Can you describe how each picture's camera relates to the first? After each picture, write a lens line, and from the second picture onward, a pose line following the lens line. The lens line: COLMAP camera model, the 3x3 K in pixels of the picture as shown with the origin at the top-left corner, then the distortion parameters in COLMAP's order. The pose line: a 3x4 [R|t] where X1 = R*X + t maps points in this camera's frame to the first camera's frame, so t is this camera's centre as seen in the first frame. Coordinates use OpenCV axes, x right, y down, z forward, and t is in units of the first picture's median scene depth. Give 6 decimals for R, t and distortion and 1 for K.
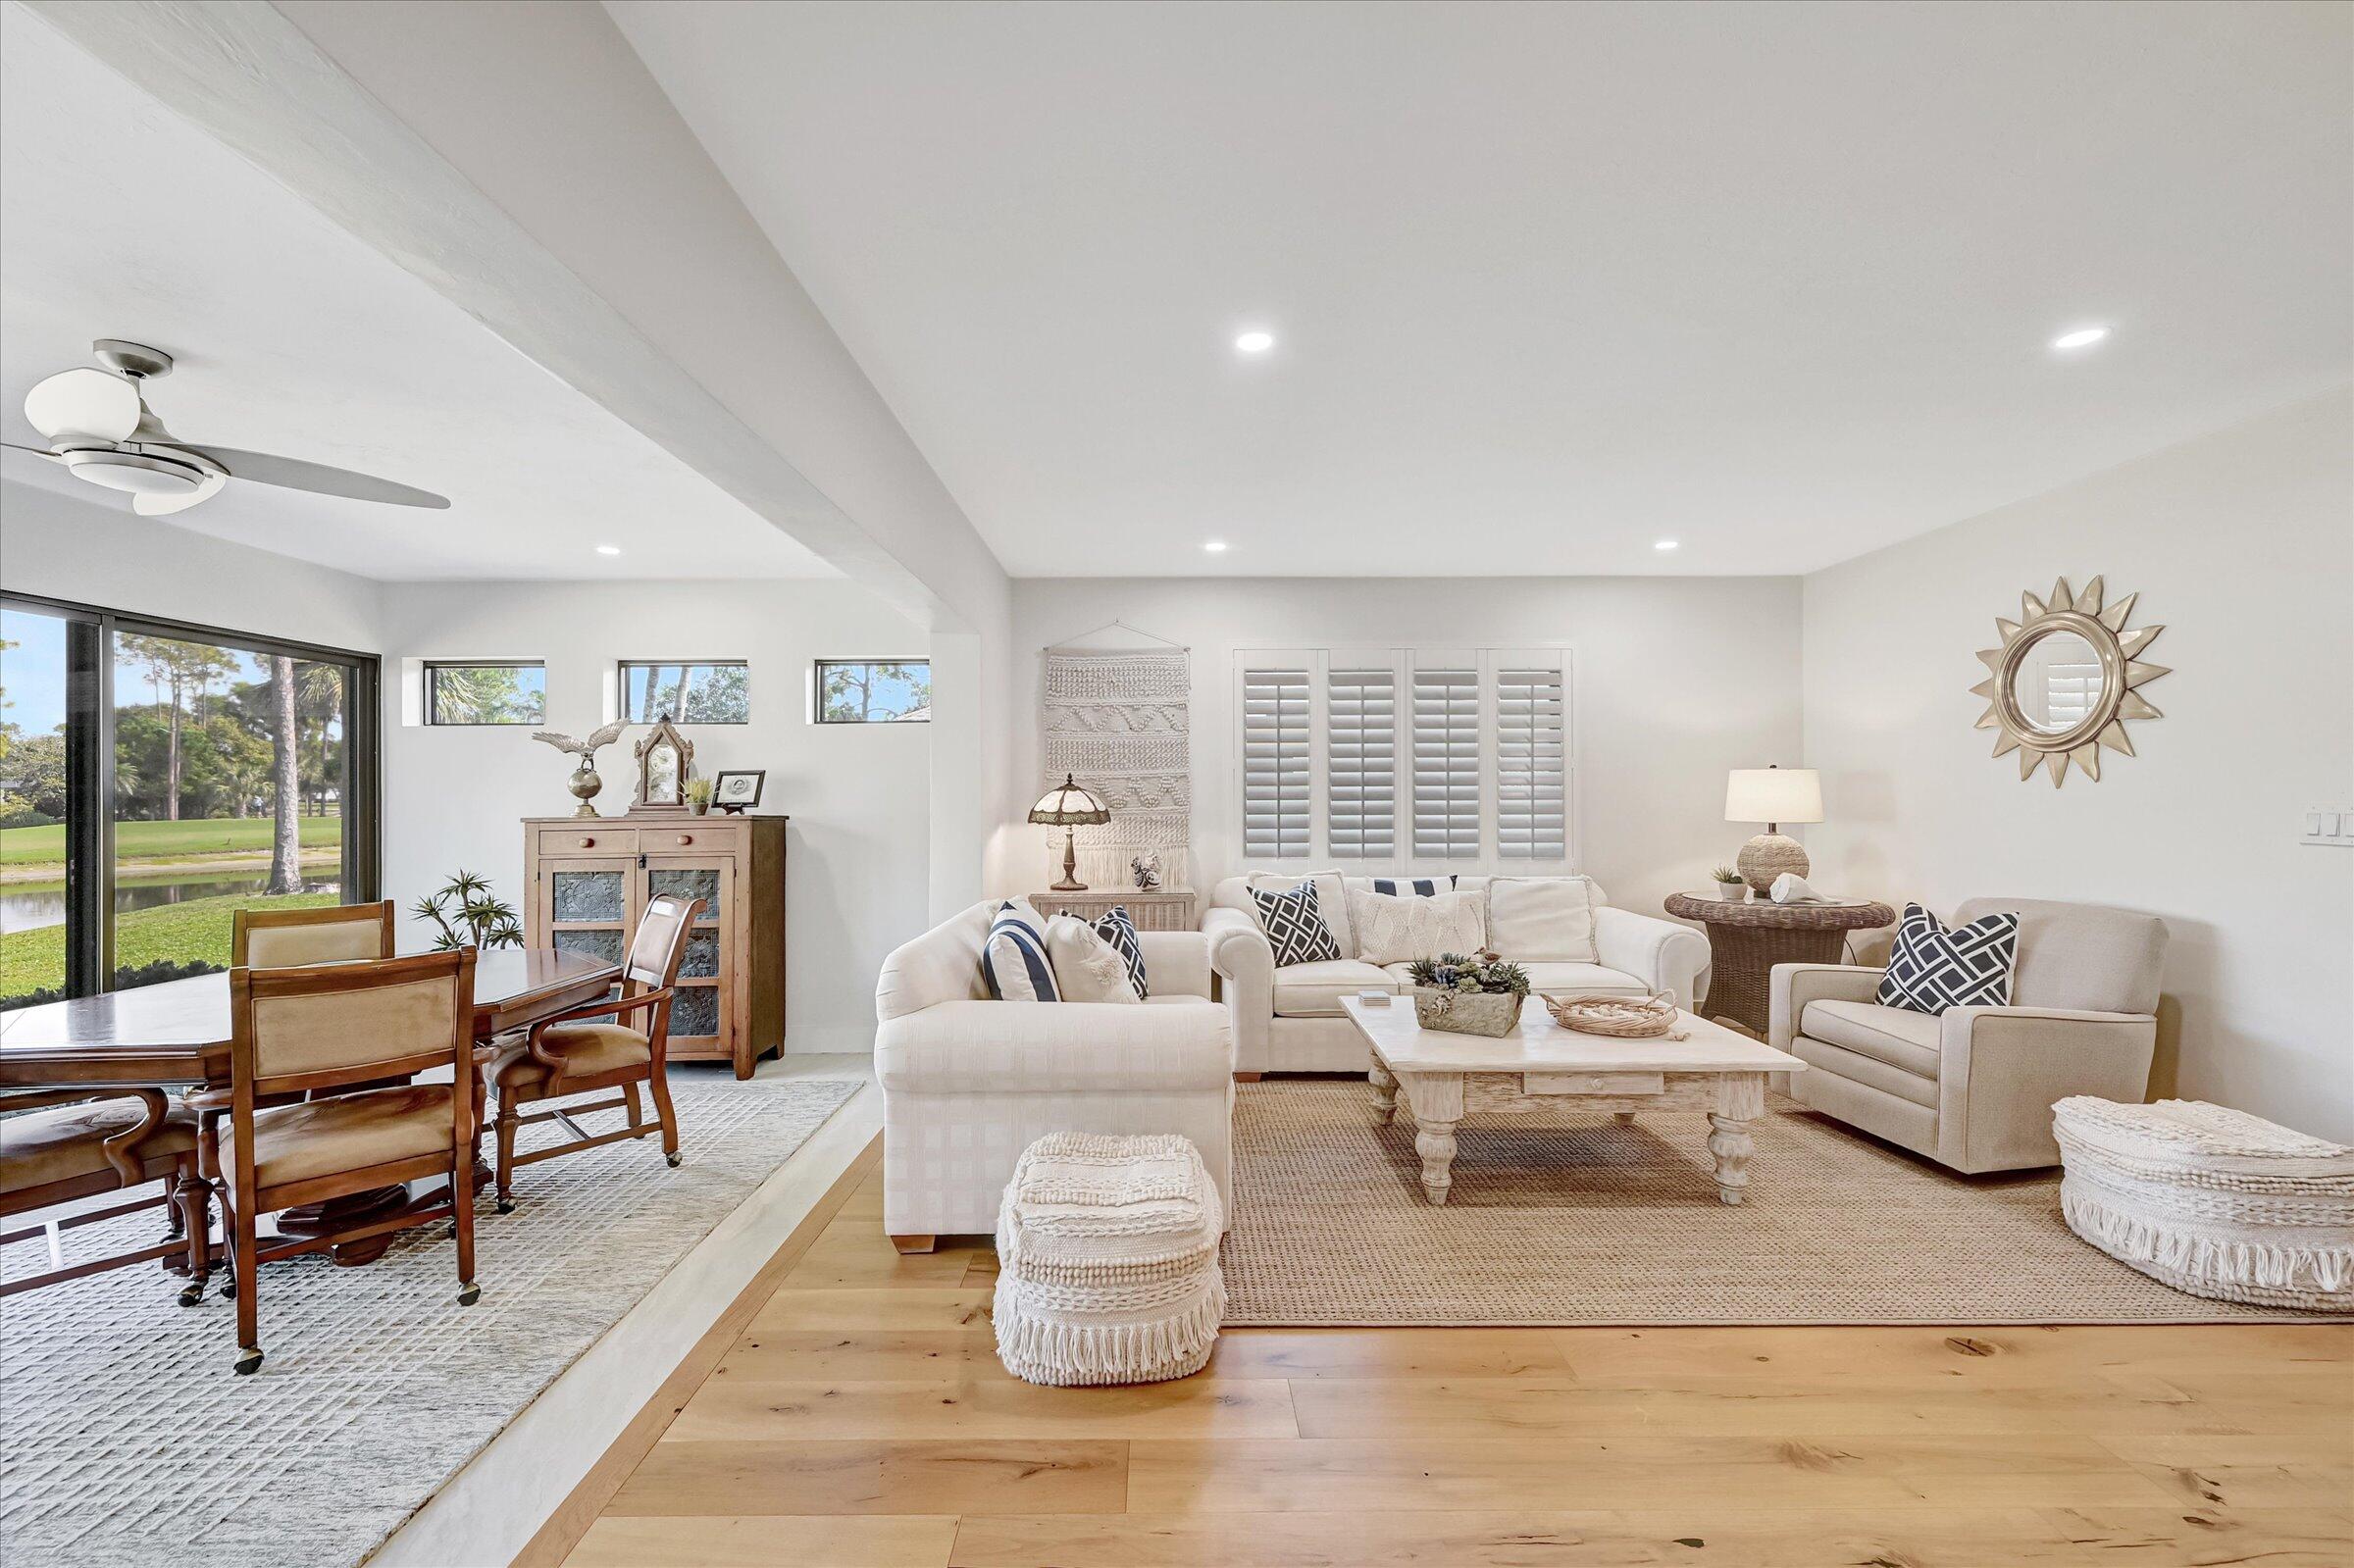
lens RADIAL K [[921.9, 0, 1186.2], [0, 921.9, 791.4], [0, 0, 1]] dist [-0.002642, -0.000125]
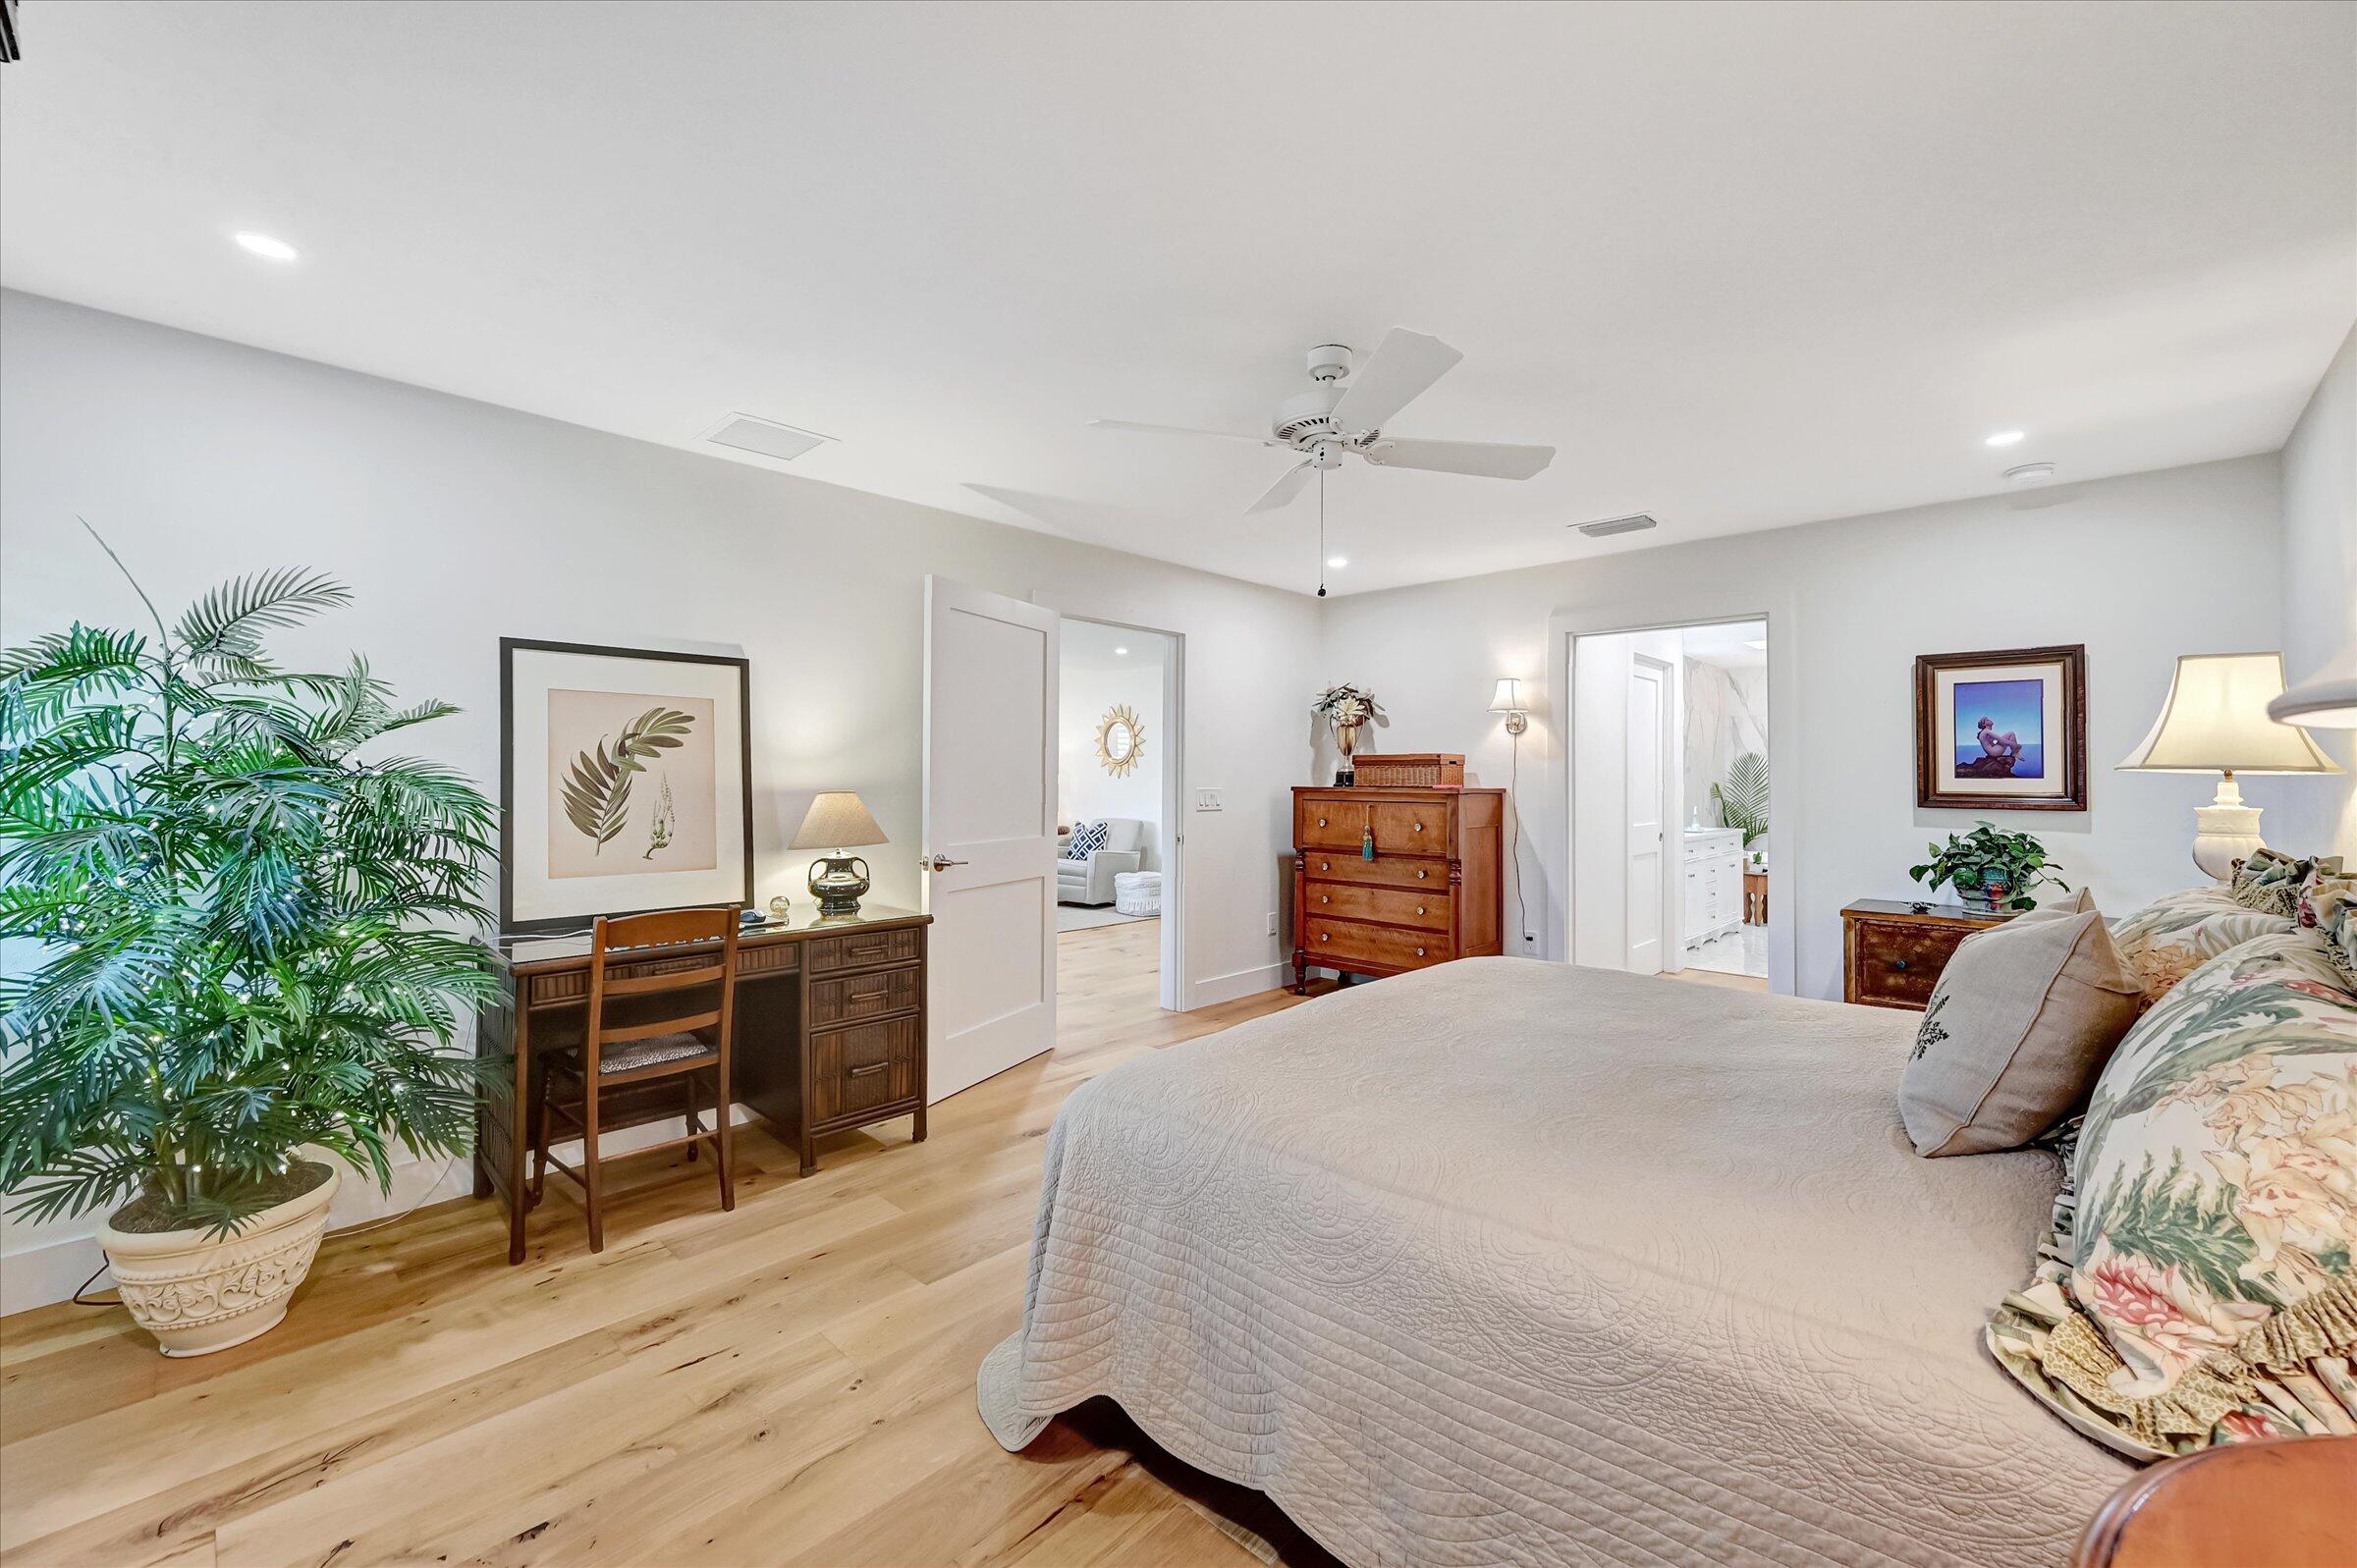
lens RADIAL K [[923.0, 0, 1178.1], [0, 923.0, 785.3], [0, 0, 1]] dist [-0.002642, -0.000125]
pose [[0.689910, 0.008393, 0.723846, -1.039281], [-0.006258, 0.999965, -0.005630, 0.032142], [-0.723868, -0.000645, 0.689938, -1.158870]]
